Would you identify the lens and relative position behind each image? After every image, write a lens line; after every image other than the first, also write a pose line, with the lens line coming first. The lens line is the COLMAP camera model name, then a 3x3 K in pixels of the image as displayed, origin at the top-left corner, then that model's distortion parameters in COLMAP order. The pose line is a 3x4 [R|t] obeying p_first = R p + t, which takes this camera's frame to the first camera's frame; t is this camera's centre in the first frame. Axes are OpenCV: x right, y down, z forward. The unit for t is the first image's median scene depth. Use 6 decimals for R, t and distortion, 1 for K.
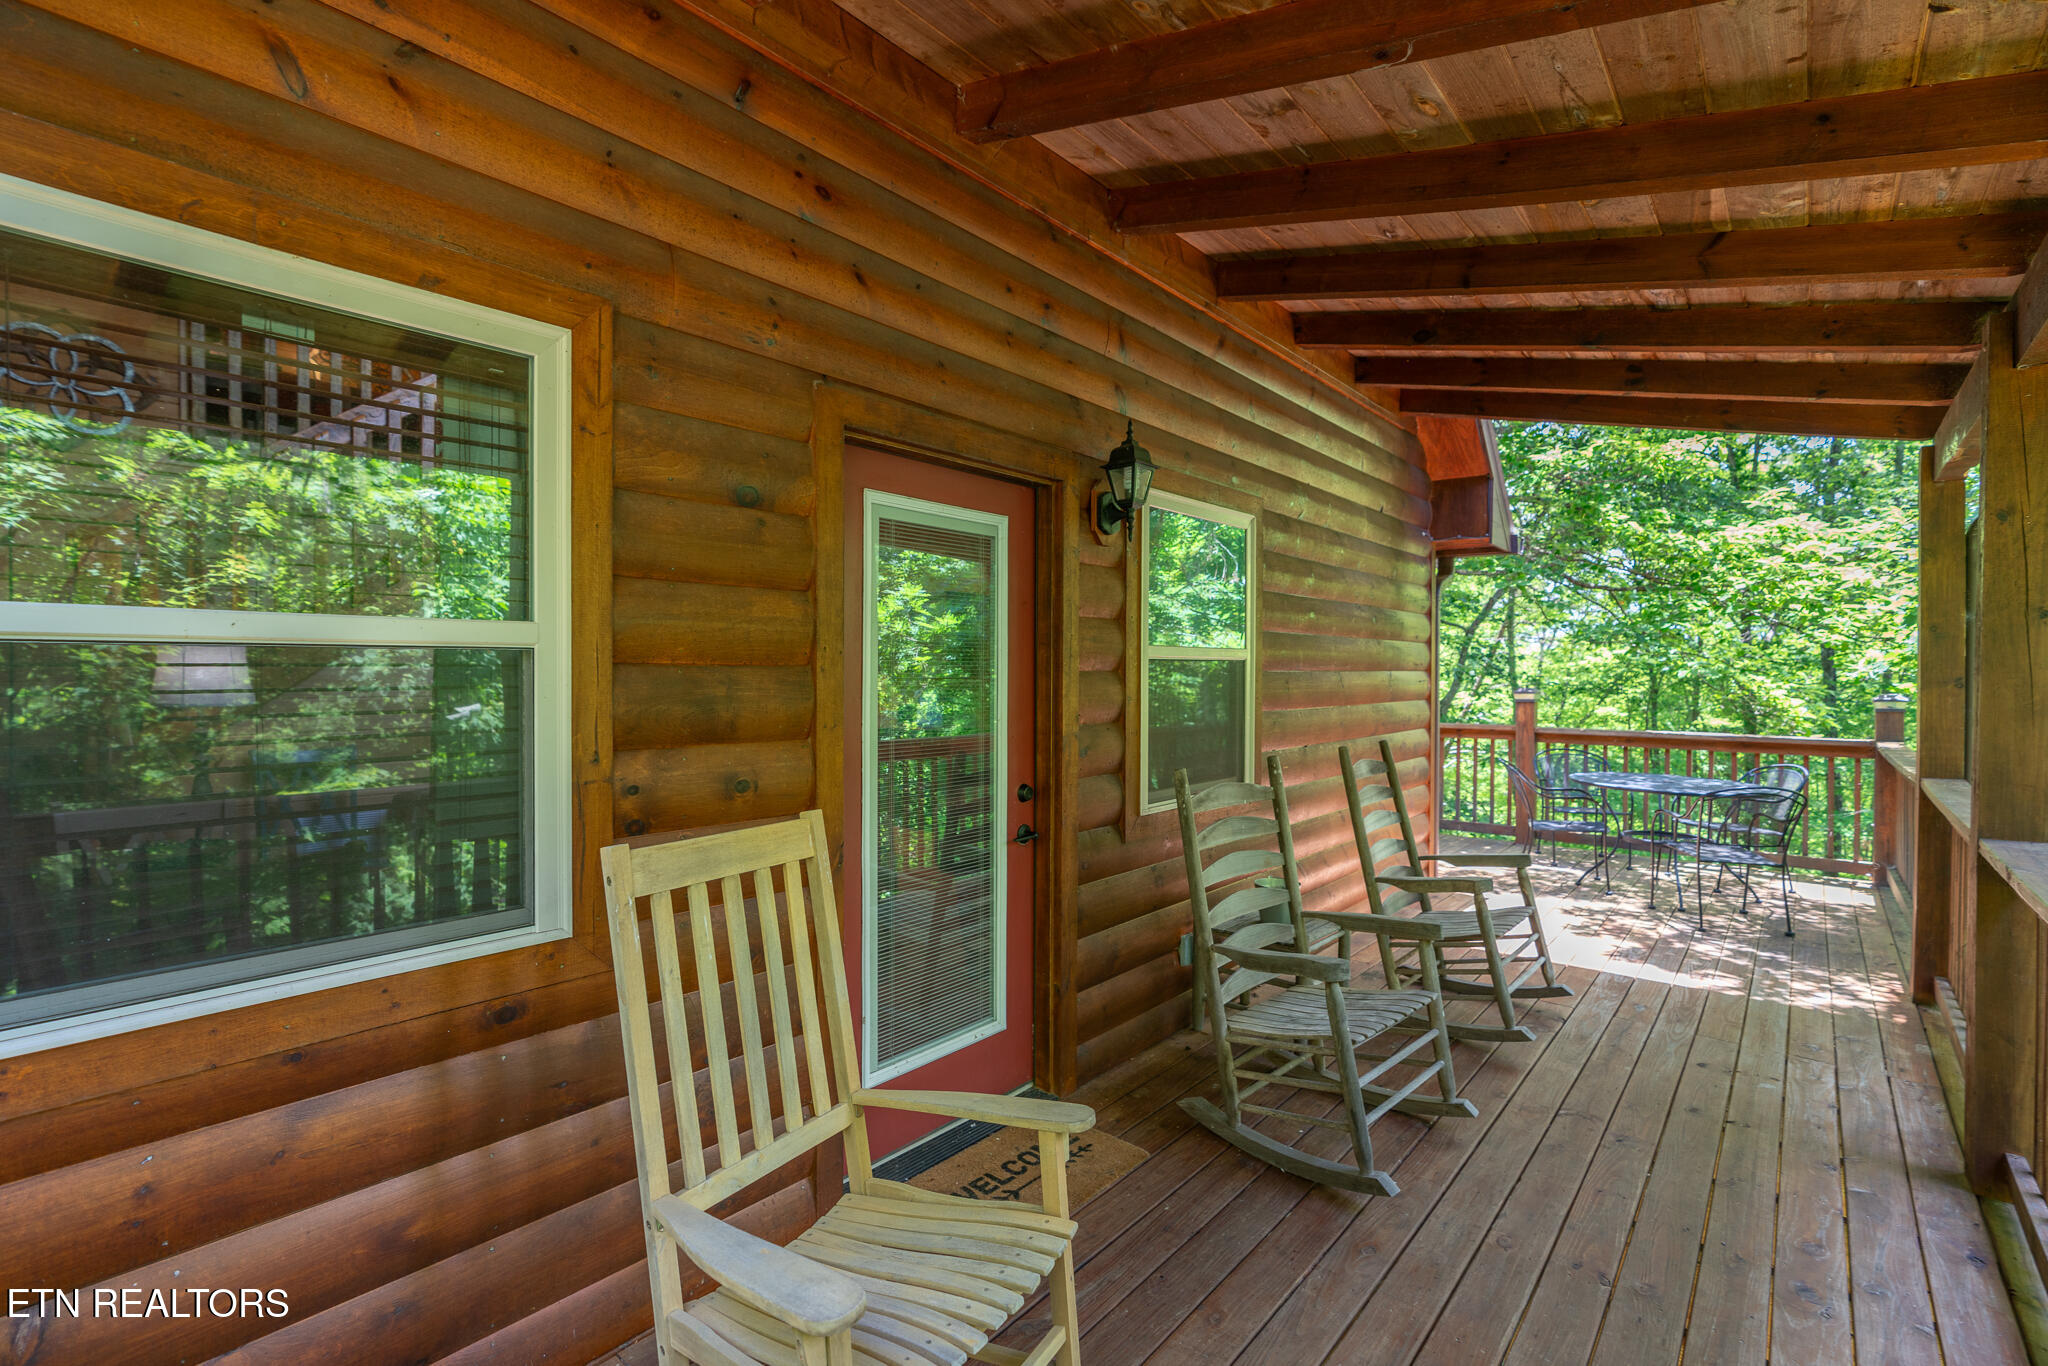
lens RADIAL K [[926.0, 0, 1018.2], [0, 926.0, 693.0], [0, 0, 1]] dist [-0.000997, 0.000516]
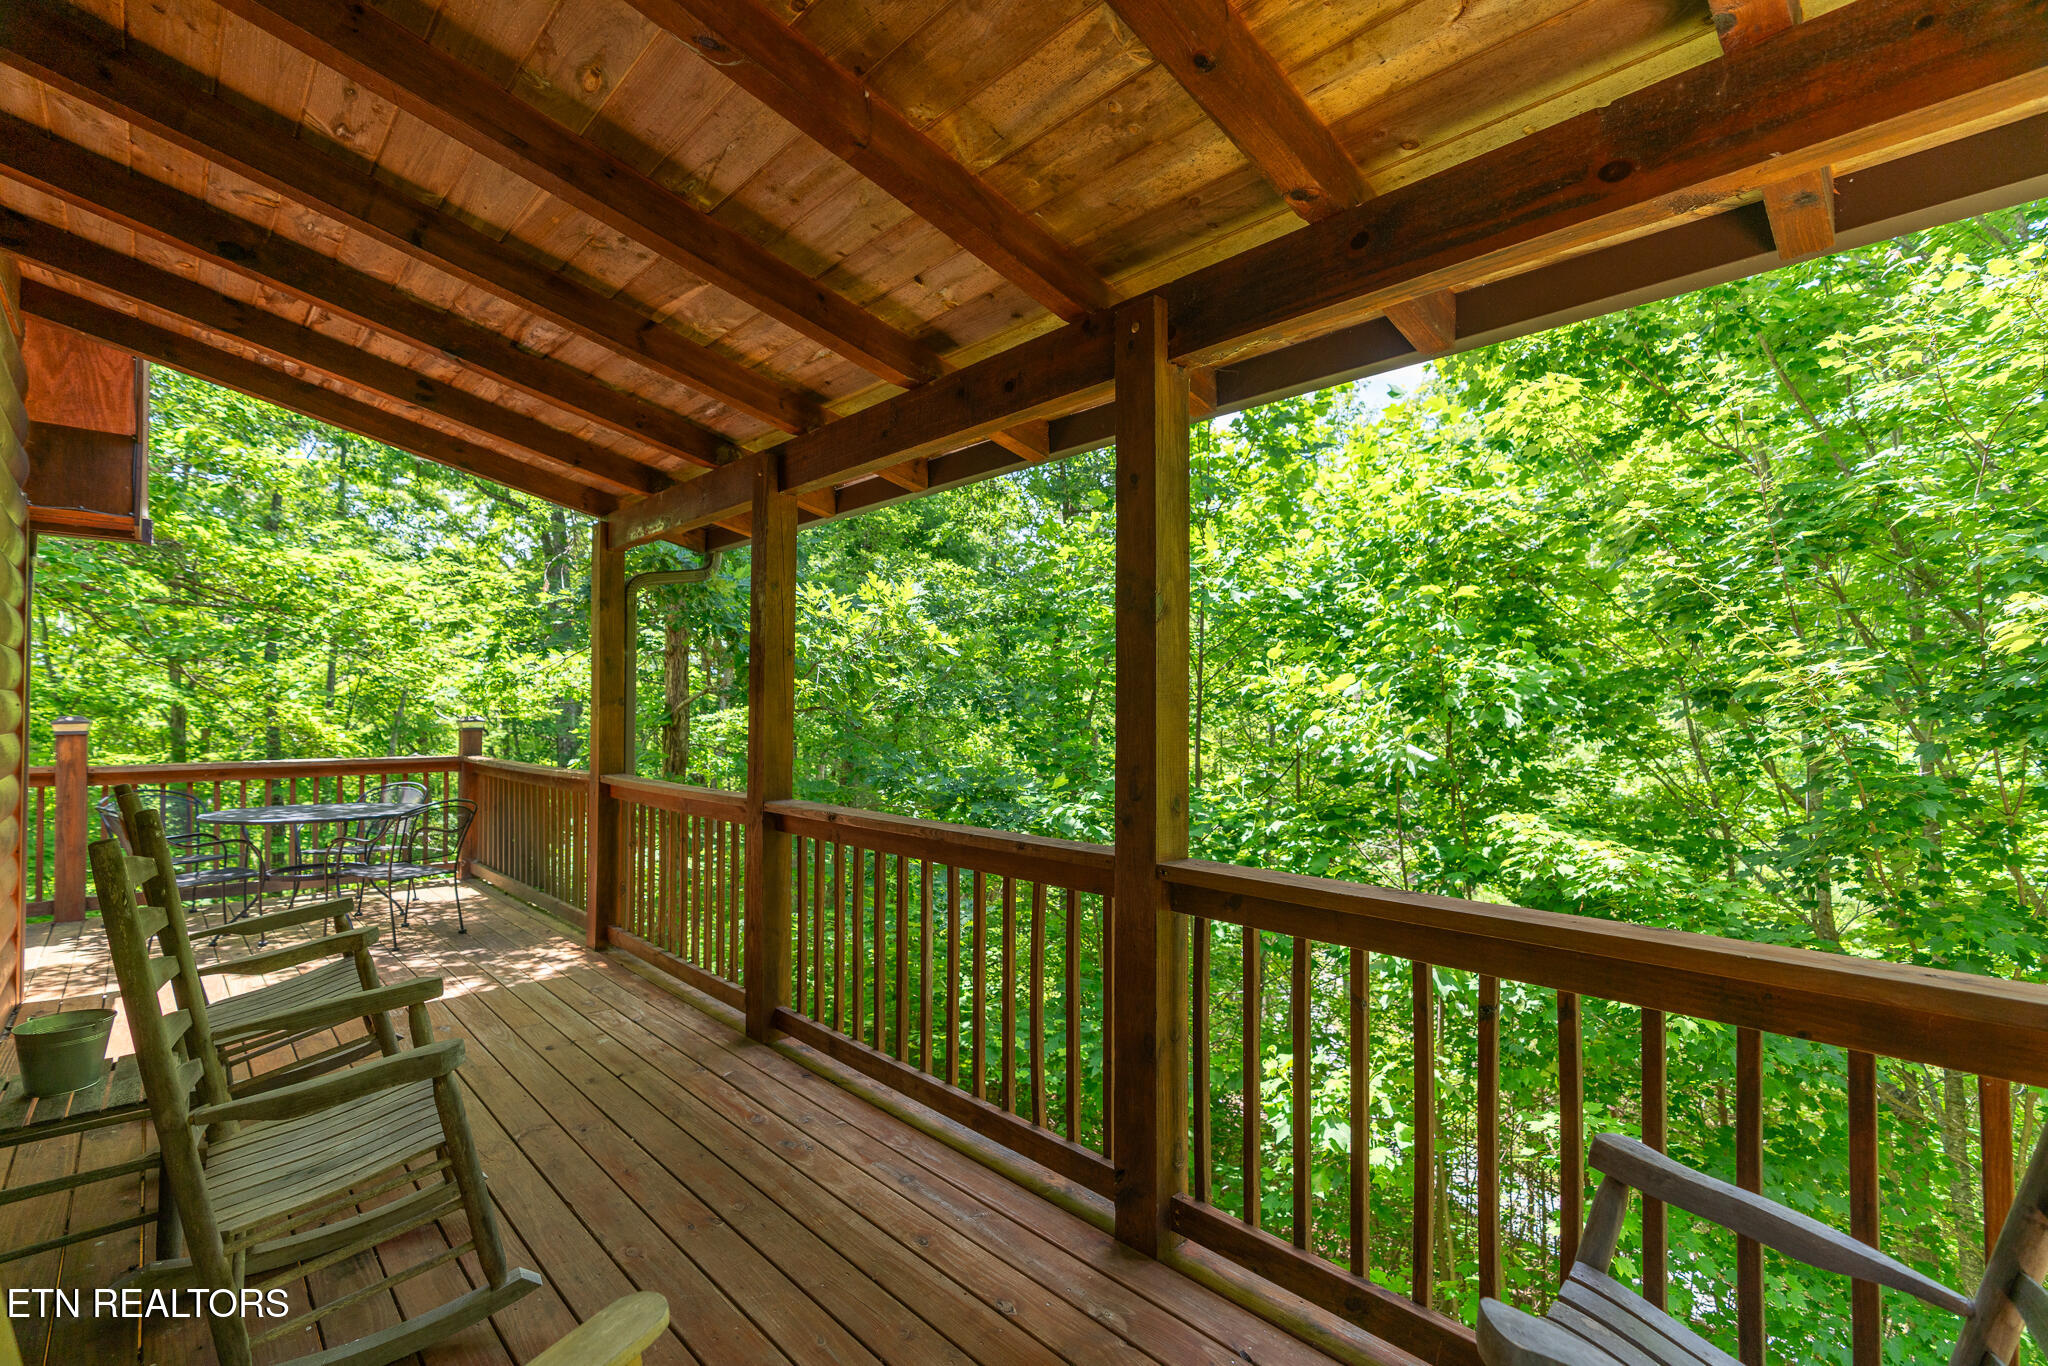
lens RADIAL K [[926.0, 0, 1018.2], [0, 926.0, 693.0], [0, 0, 1]] dist [-0.000997, 0.000516]
pose [[0.111025, 0.011347, 0.993753, -0.238122], [0.023448, 0.999627, -0.014033, 0.008645], [-0.993541, 0.024860, 0.110717, 0.258370]]
